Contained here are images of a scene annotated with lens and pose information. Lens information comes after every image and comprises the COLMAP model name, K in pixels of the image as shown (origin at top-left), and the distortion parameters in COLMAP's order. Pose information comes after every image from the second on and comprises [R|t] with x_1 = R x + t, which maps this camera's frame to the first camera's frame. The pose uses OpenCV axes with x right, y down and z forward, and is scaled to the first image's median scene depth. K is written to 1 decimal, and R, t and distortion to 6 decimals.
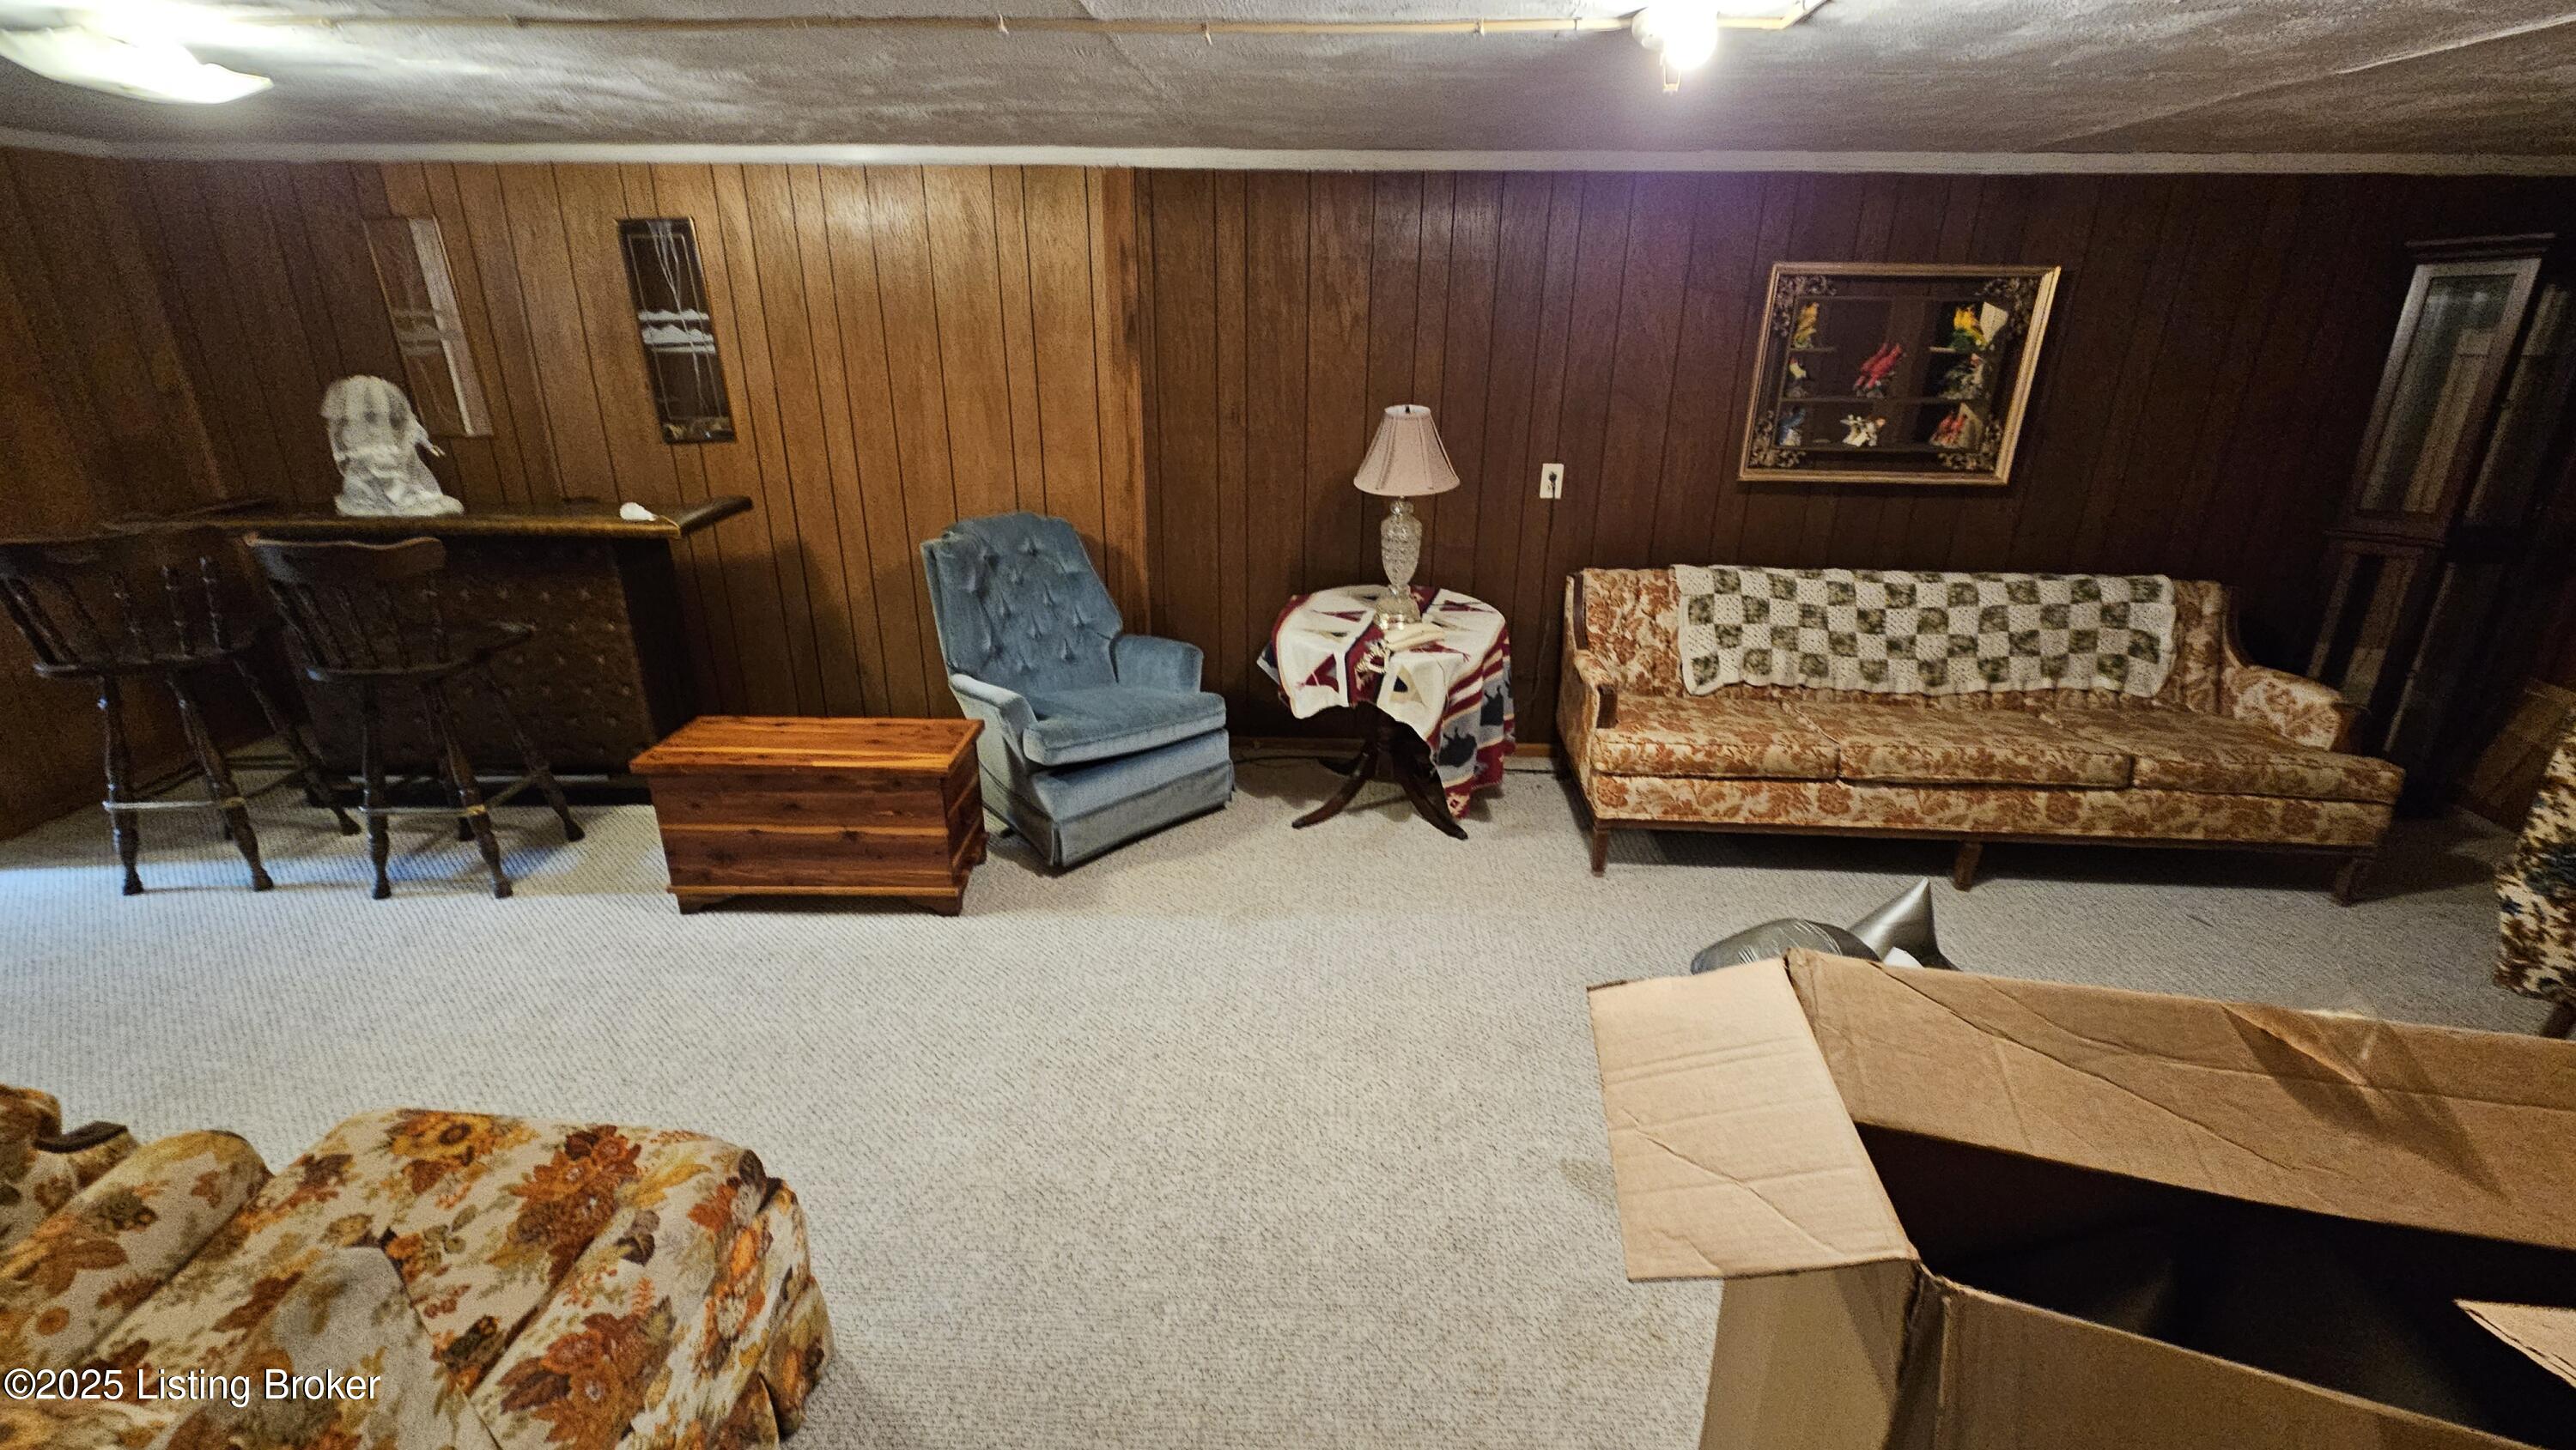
lens RADIAL K [[1055.7, 0, 1291.2], [0, 1055.7, 711.8], [0, 0, 1]] dist [0.003102, -0.000606]
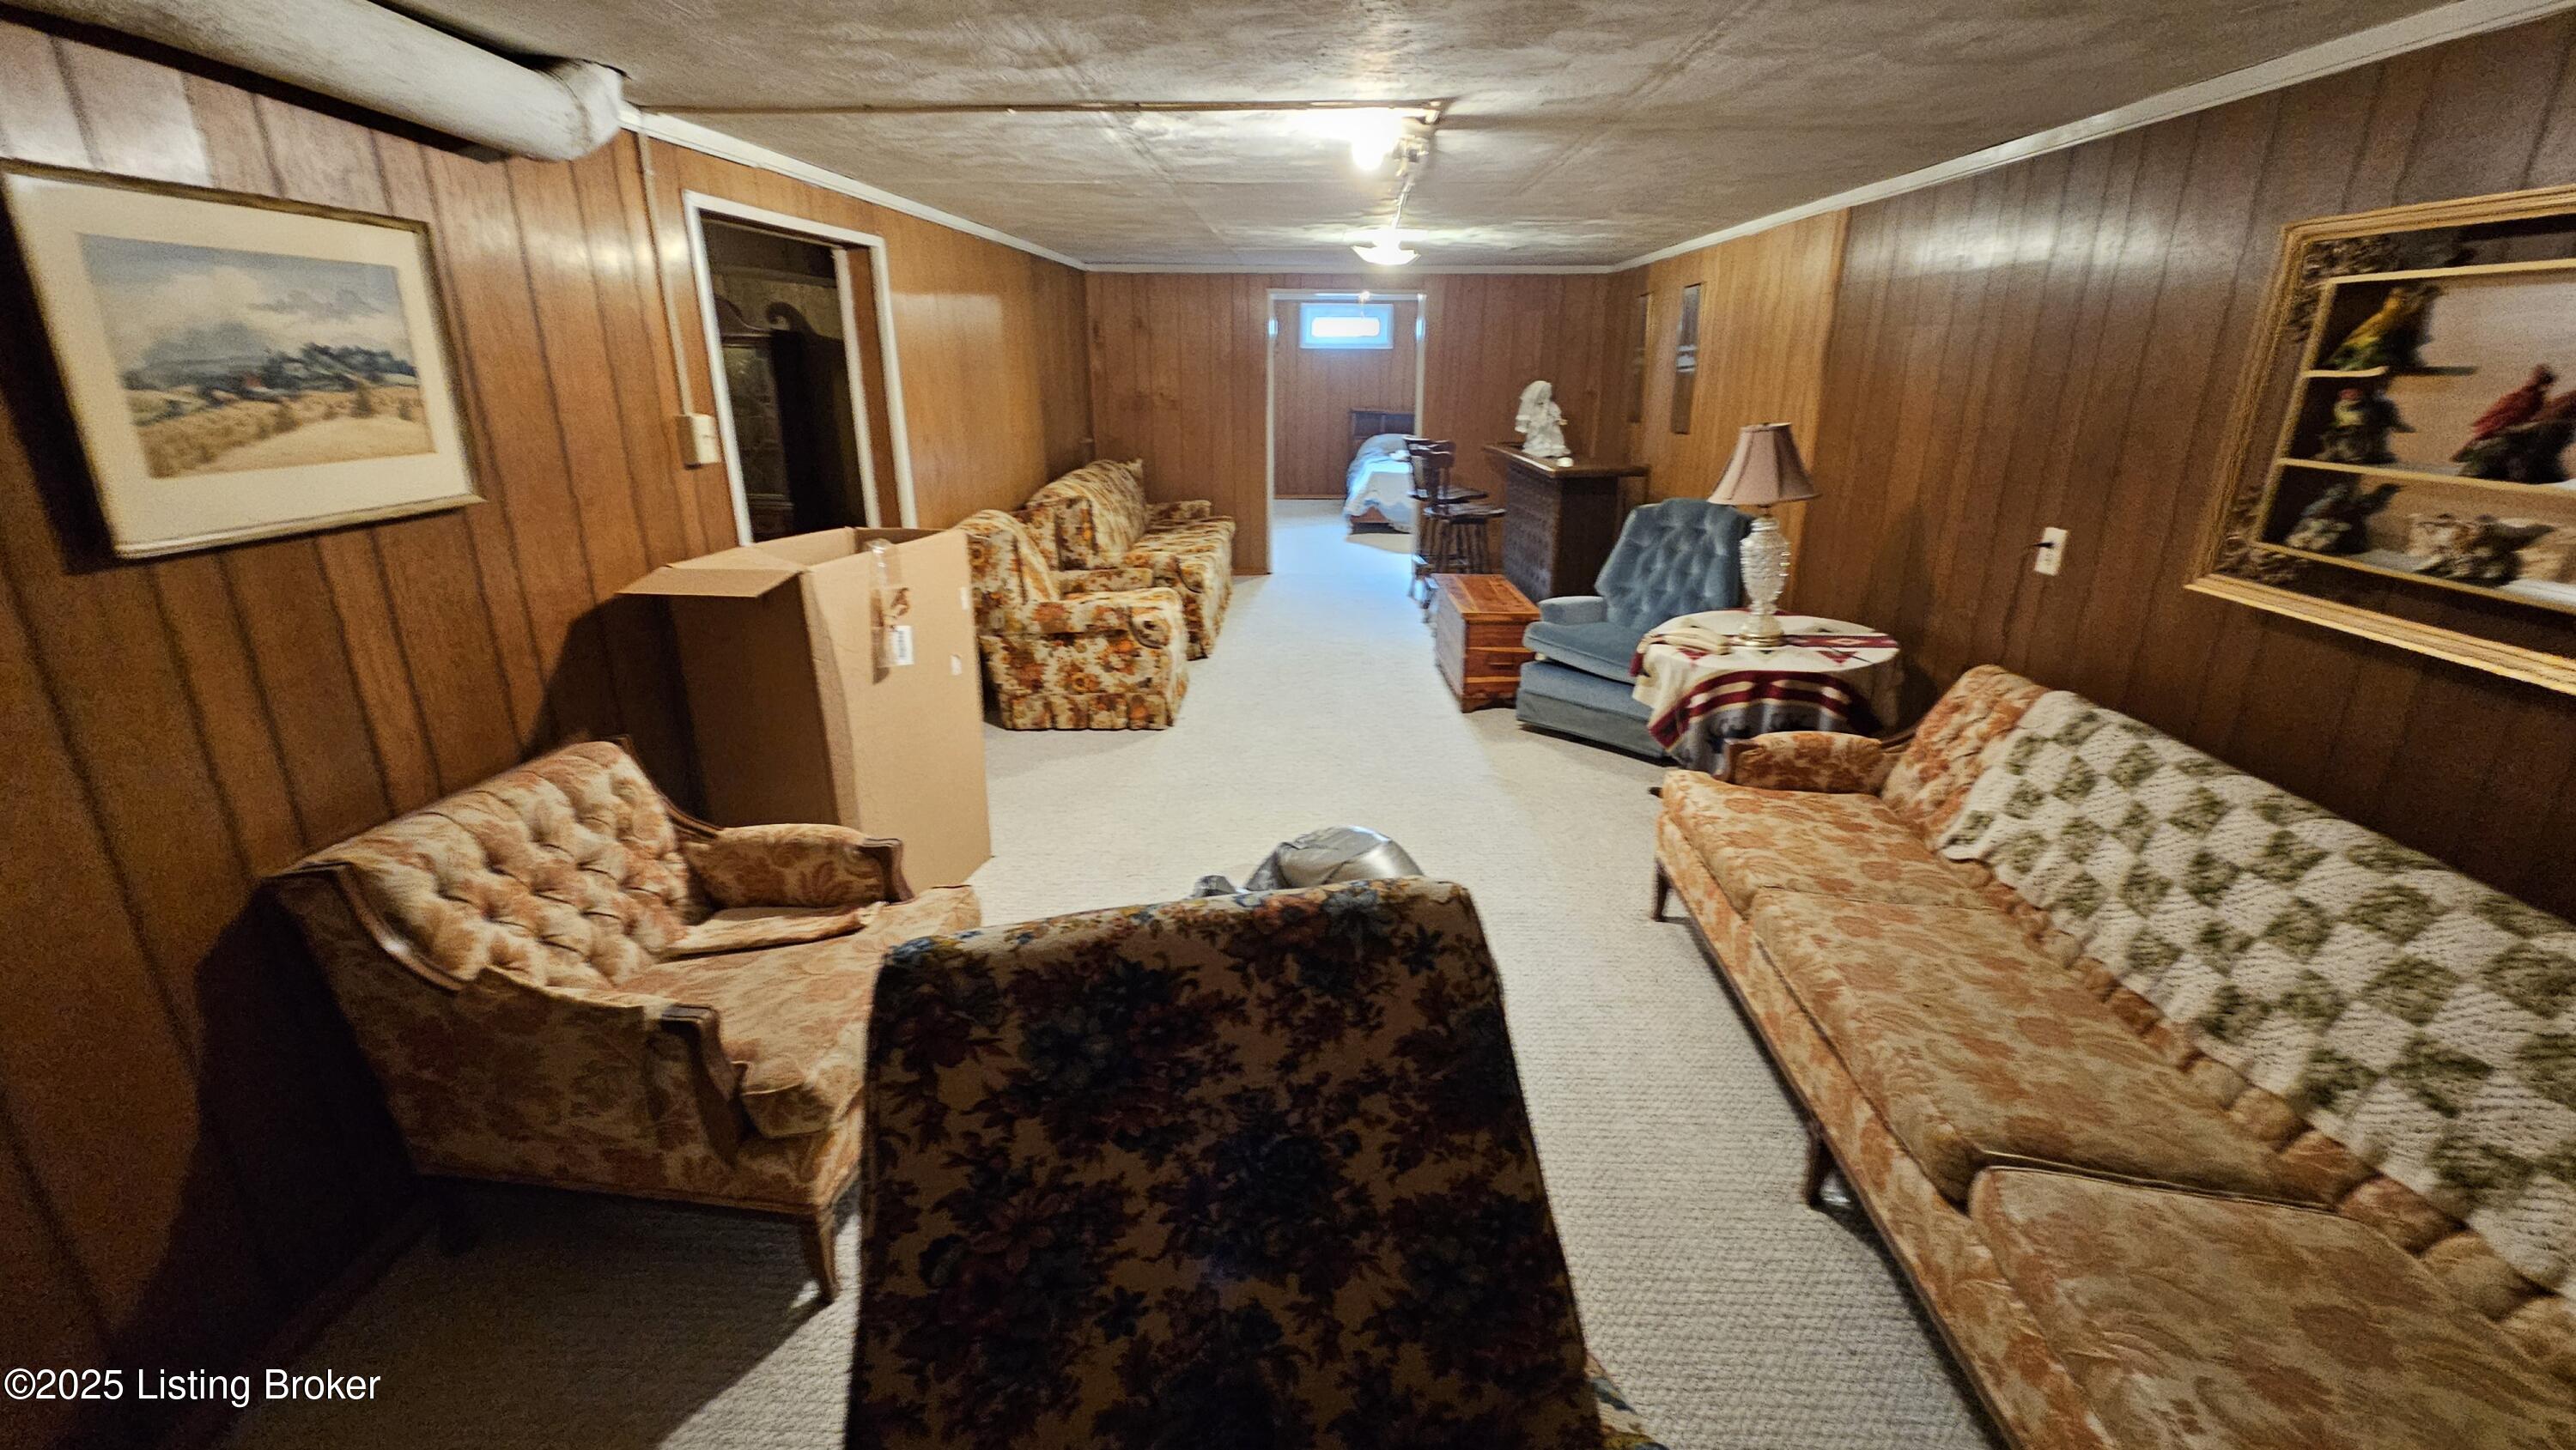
lens RADIAL K [[1055.7, 0, 1283.6], [0, 1055.7, 715.1], [0, 0, 1]] dist [0.003102, -0.000606]
pose [[0.012398, 0.313770, -0.949418, 1.022338], [-0.354991, 0.889022, 0.289174, -0.147065], [0.934787, 0.333450, 0.122408, 0.469763]]
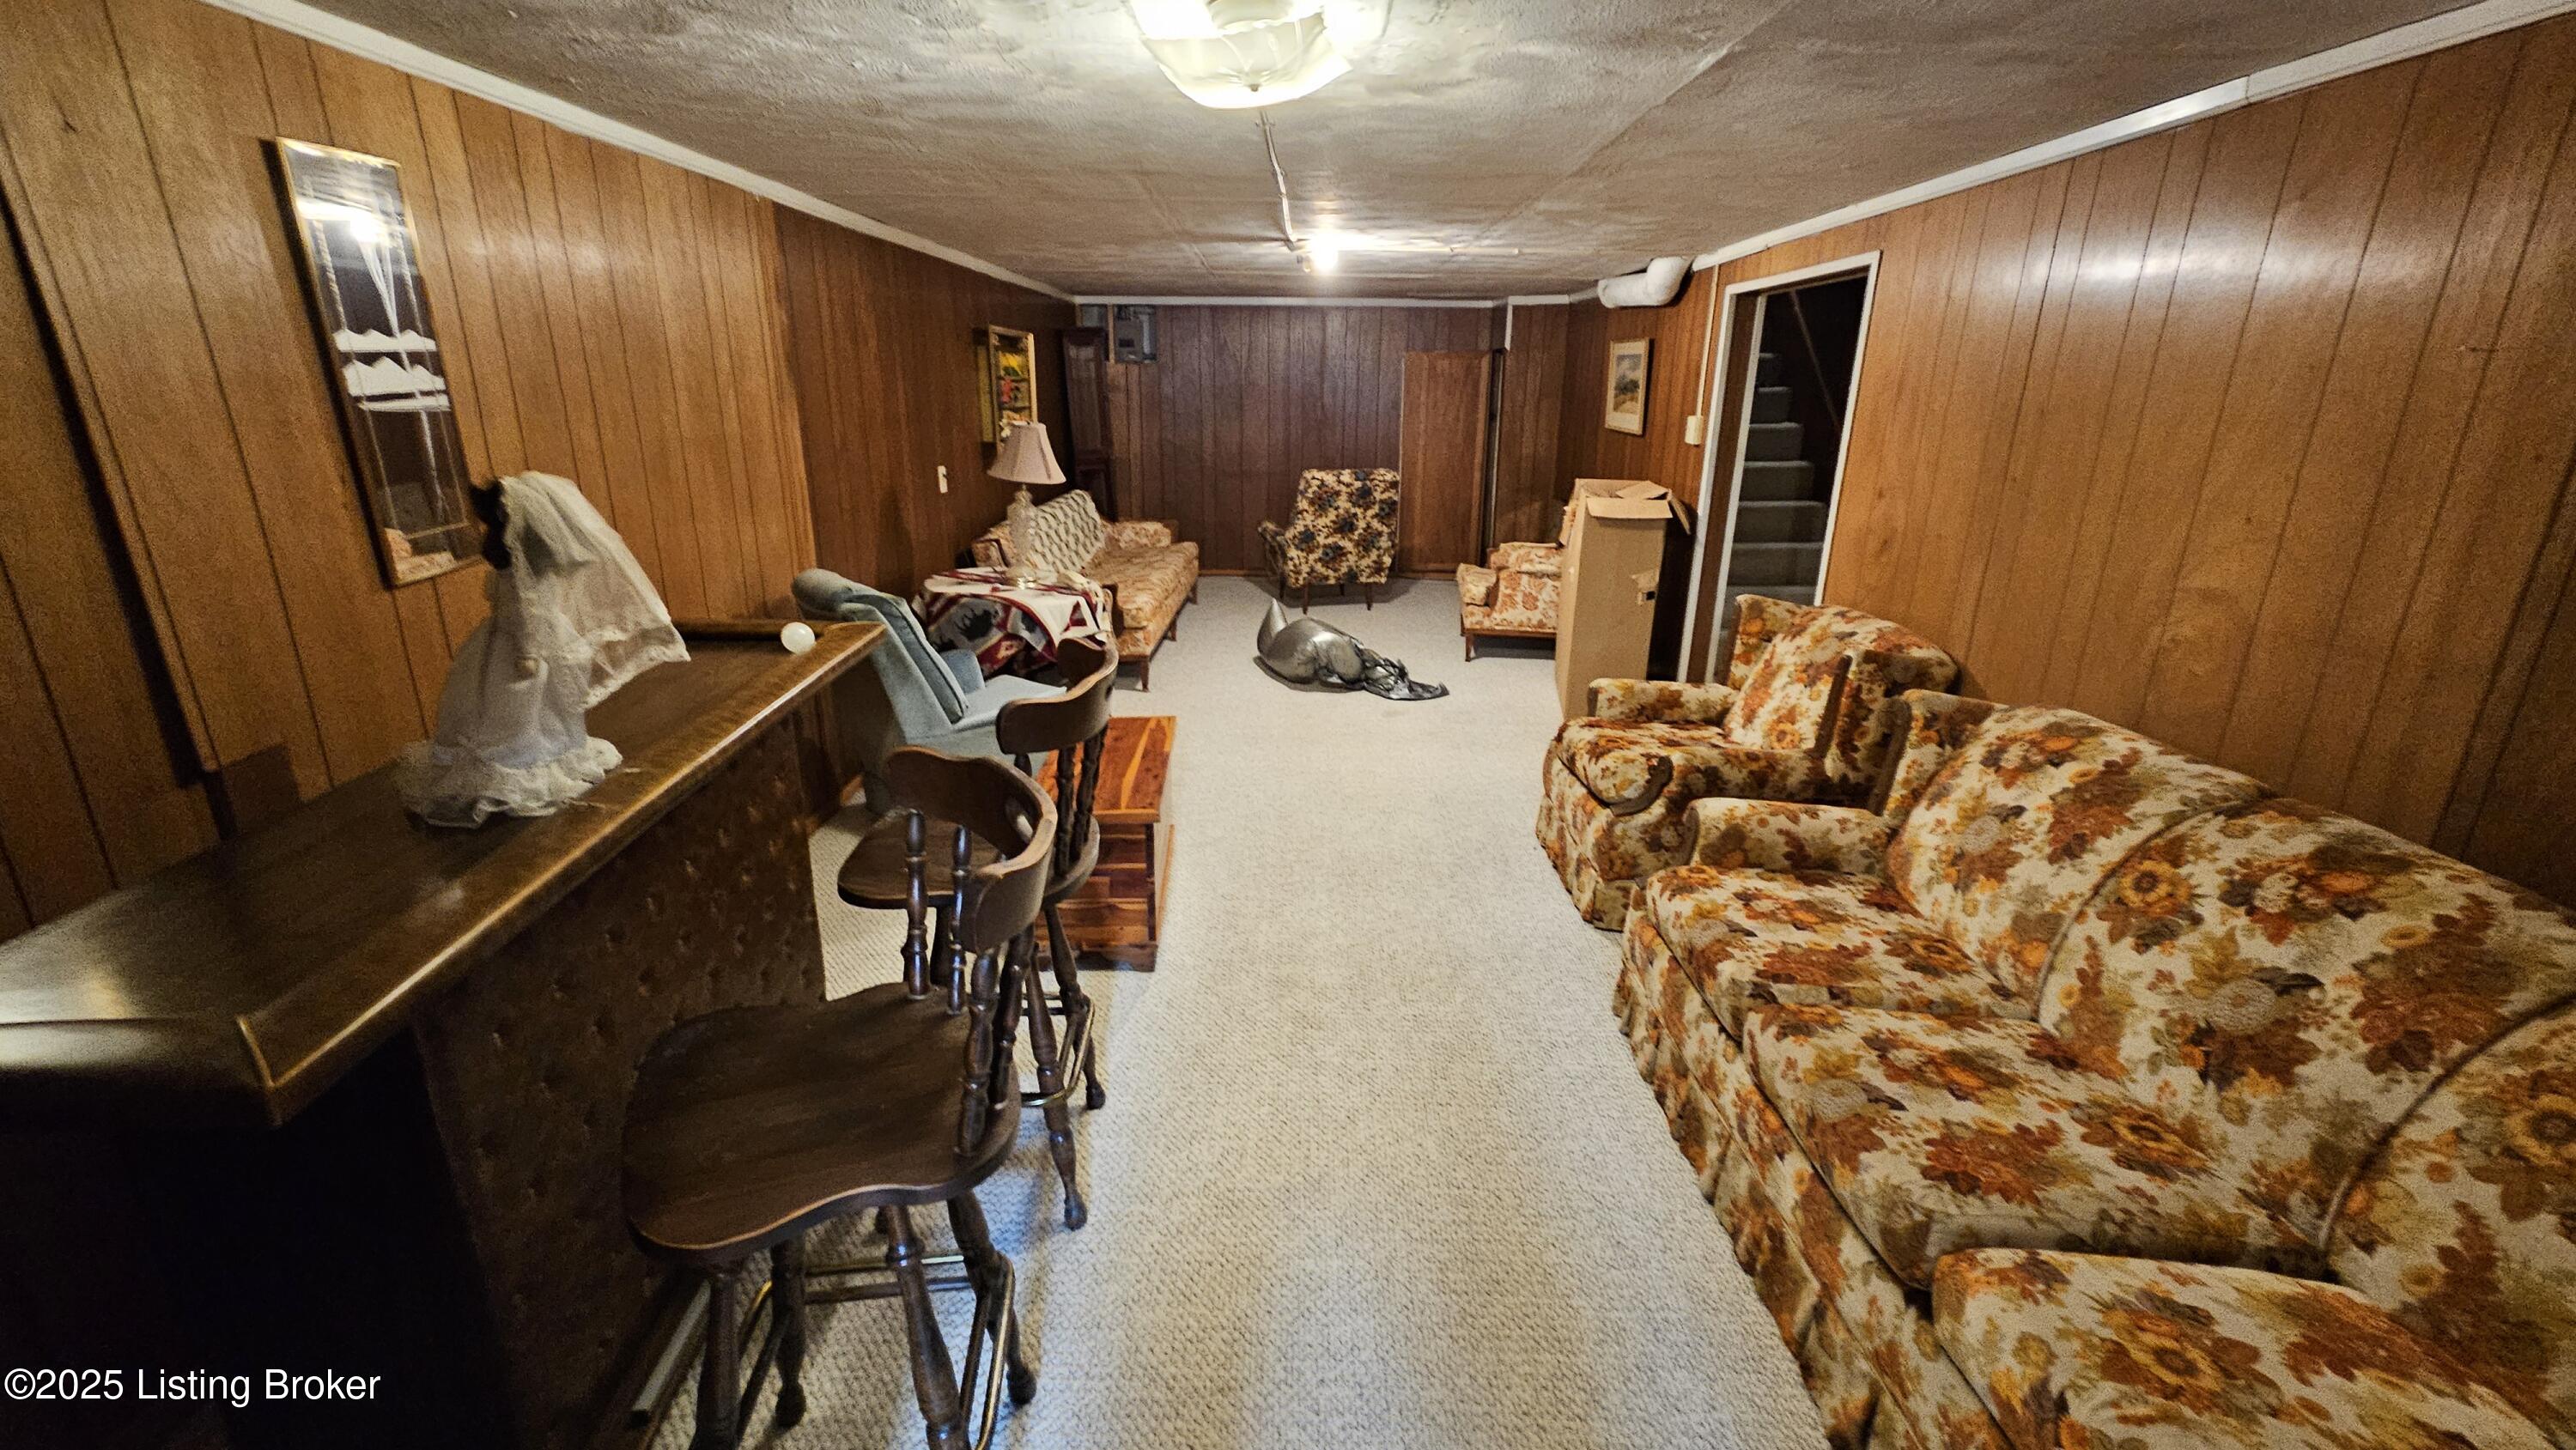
lens RADIAL K [[1055.7, 0, 1285.4], [0, 1055.7, 718.5], [0, 0, 1]] dist [0.003102, -0.000606]
pose [[-0.044366, -0.315624, 0.947847, -1.197870], [0.330594, 0.890687, 0.312064, -0.233155], [-0.942730, 0.327198, 0.064827, 0.630288]]
